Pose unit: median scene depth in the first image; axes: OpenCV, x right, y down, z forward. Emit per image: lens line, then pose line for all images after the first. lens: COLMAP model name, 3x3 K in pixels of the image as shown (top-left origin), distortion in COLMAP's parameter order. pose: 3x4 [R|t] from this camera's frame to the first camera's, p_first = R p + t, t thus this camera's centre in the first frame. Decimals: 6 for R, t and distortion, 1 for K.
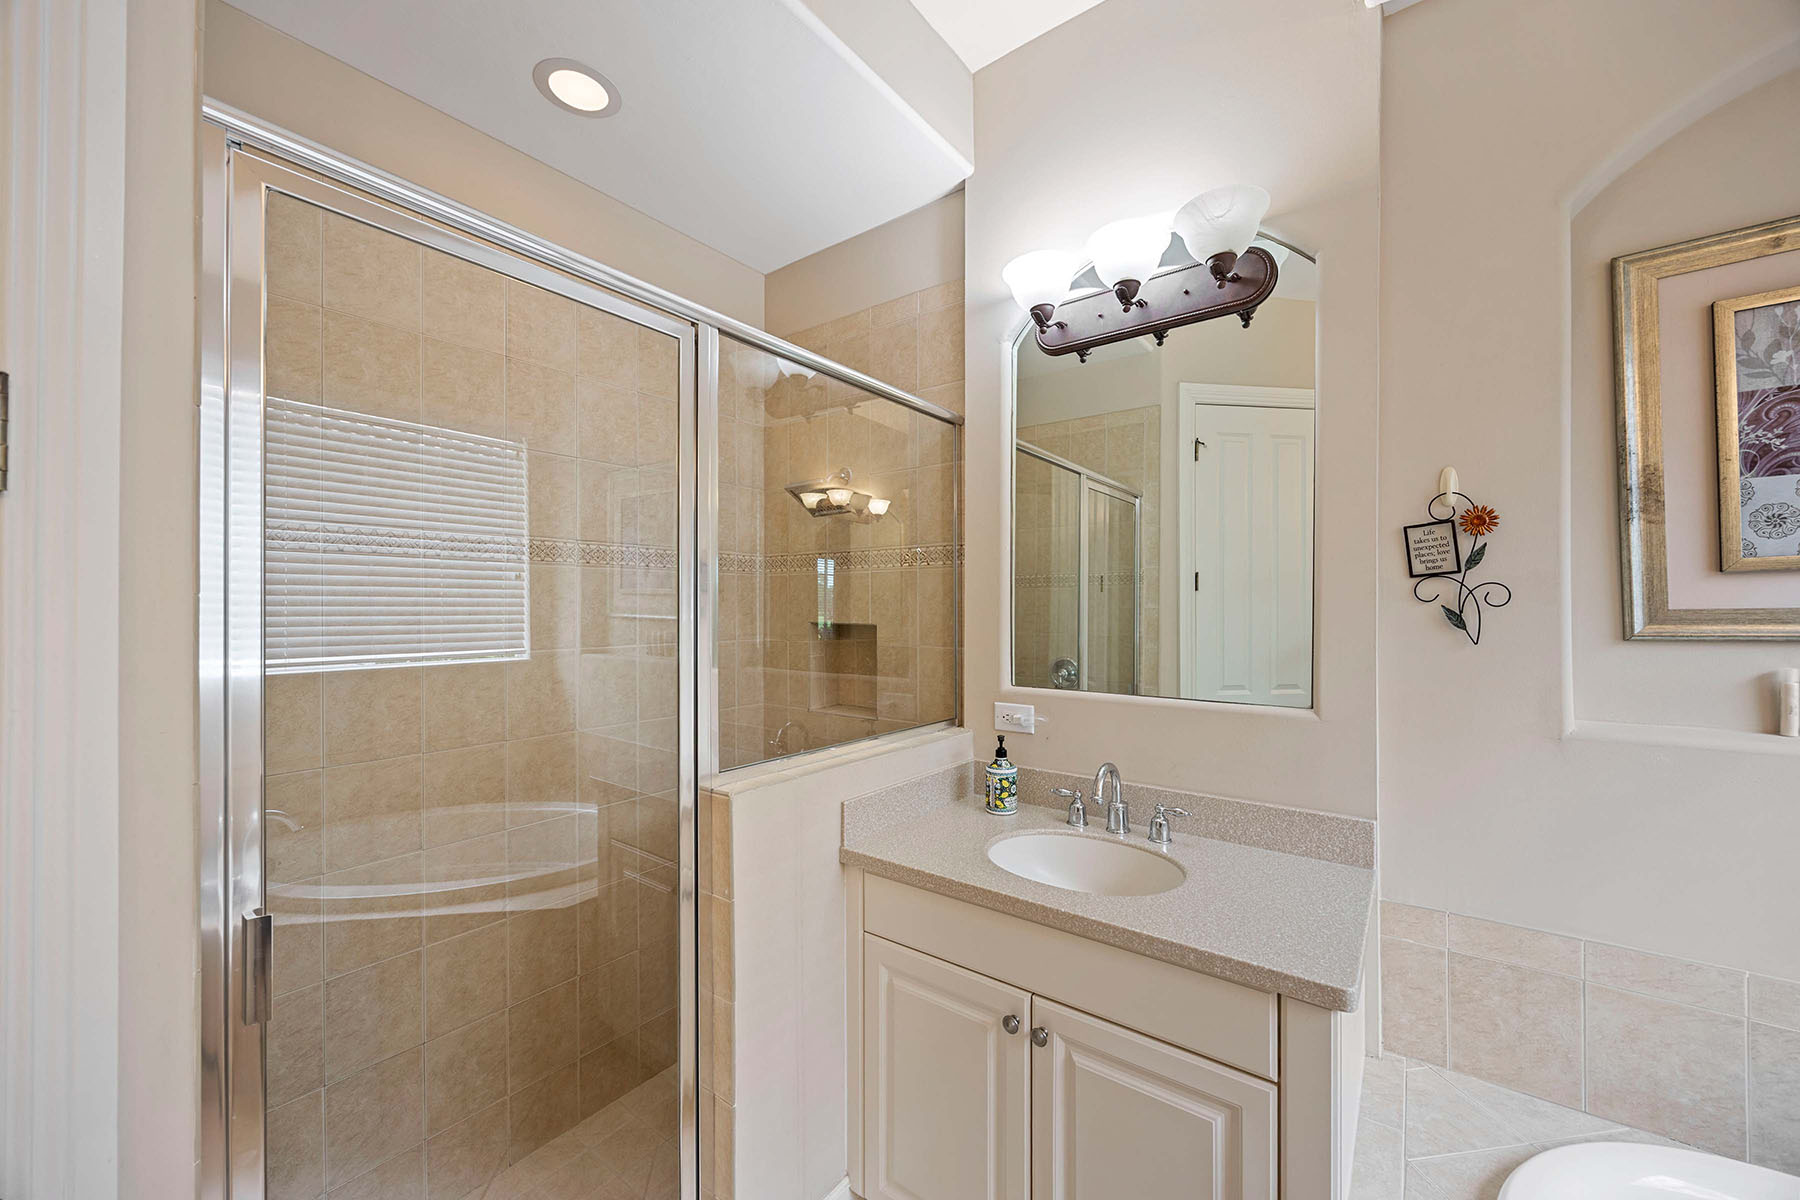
lens RADIAL K [[689.5, 0, 903.6], [0, 689.5, 608.4], [0, 0, 1]] dist [-0.003977, 0.000214]
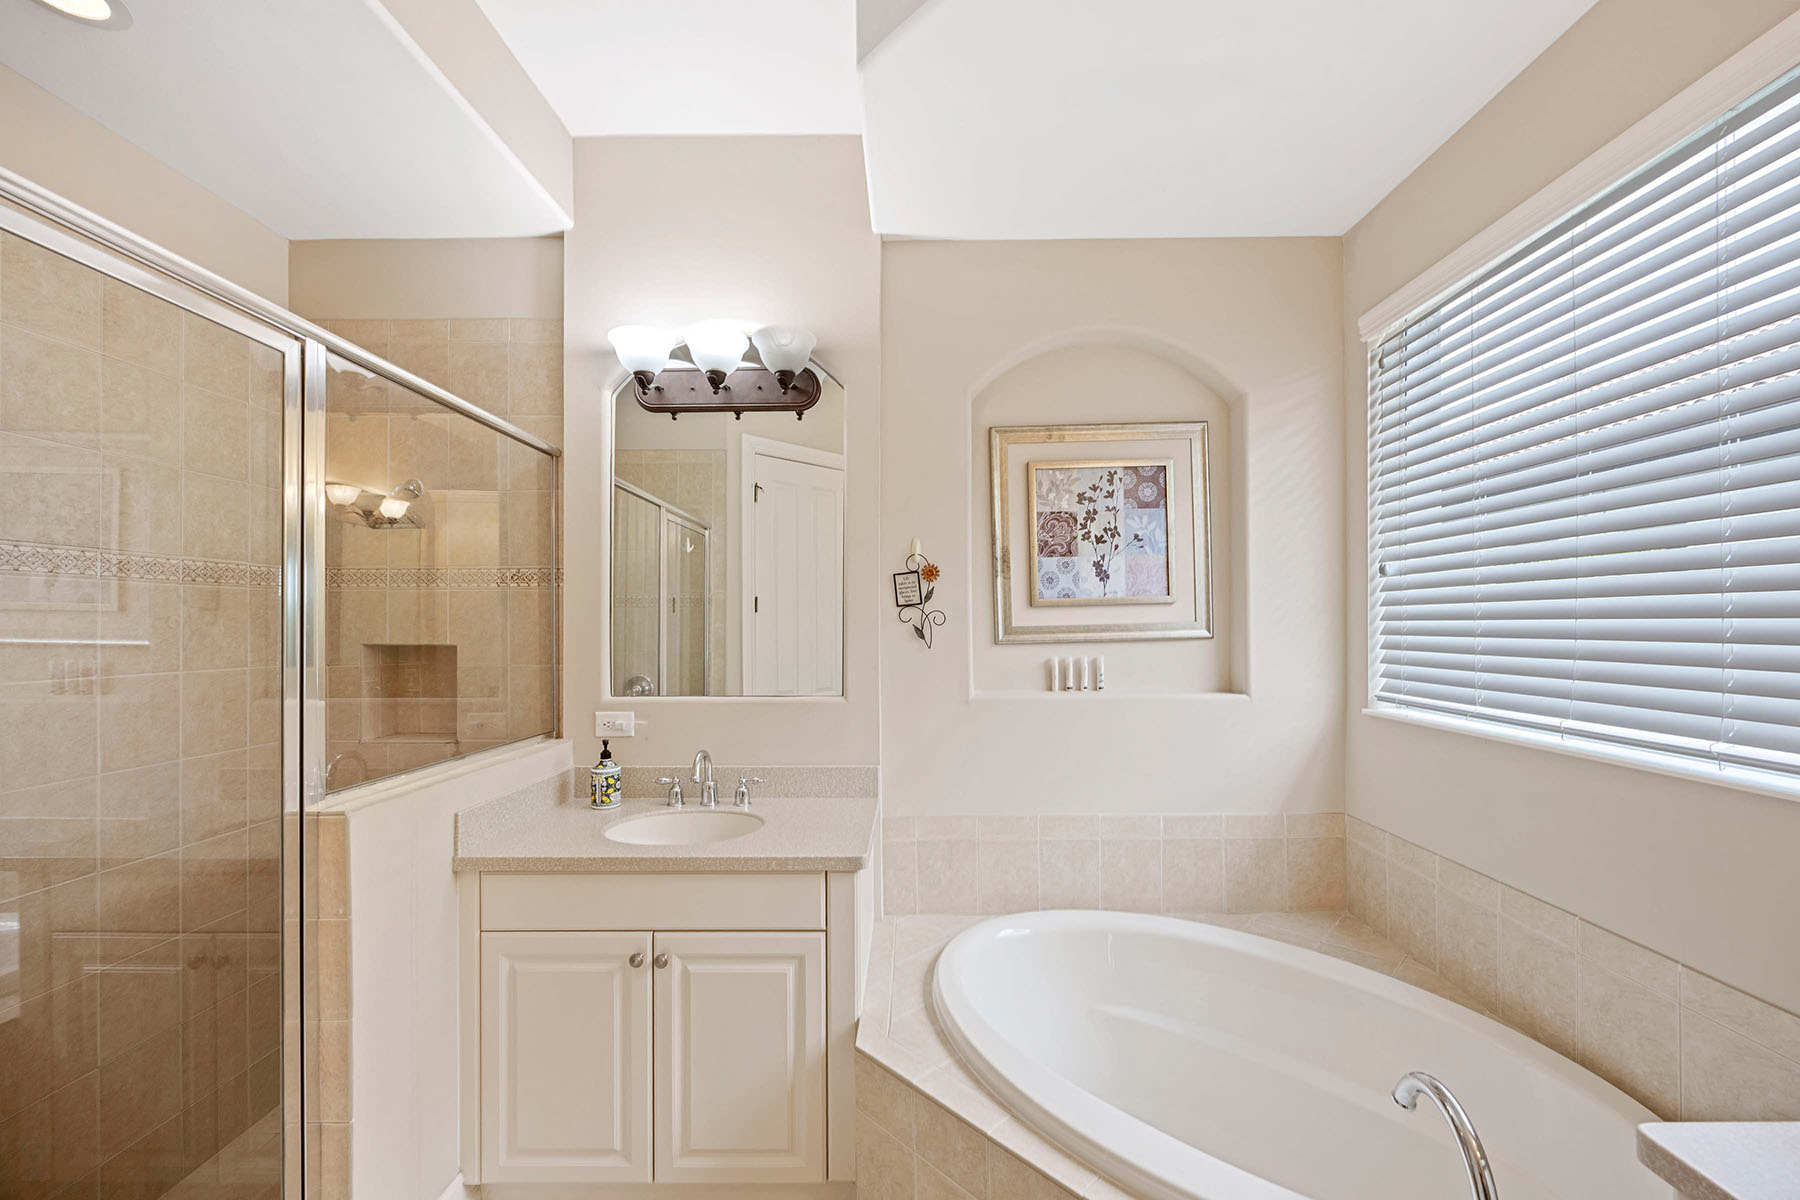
lens RADIAL K [[689.5, 0, 903.6], [0, 689.5, 608.4], [0, 0, 1]] dist [-0.003977, 0.000214]
pose [[0.808836, 0.012481, 0.587901, -0.146192], [0.004465, 0.999616, -0.027365, 0.001557], [-0.588017, 0.024759, 0.808470, -0.234346]]
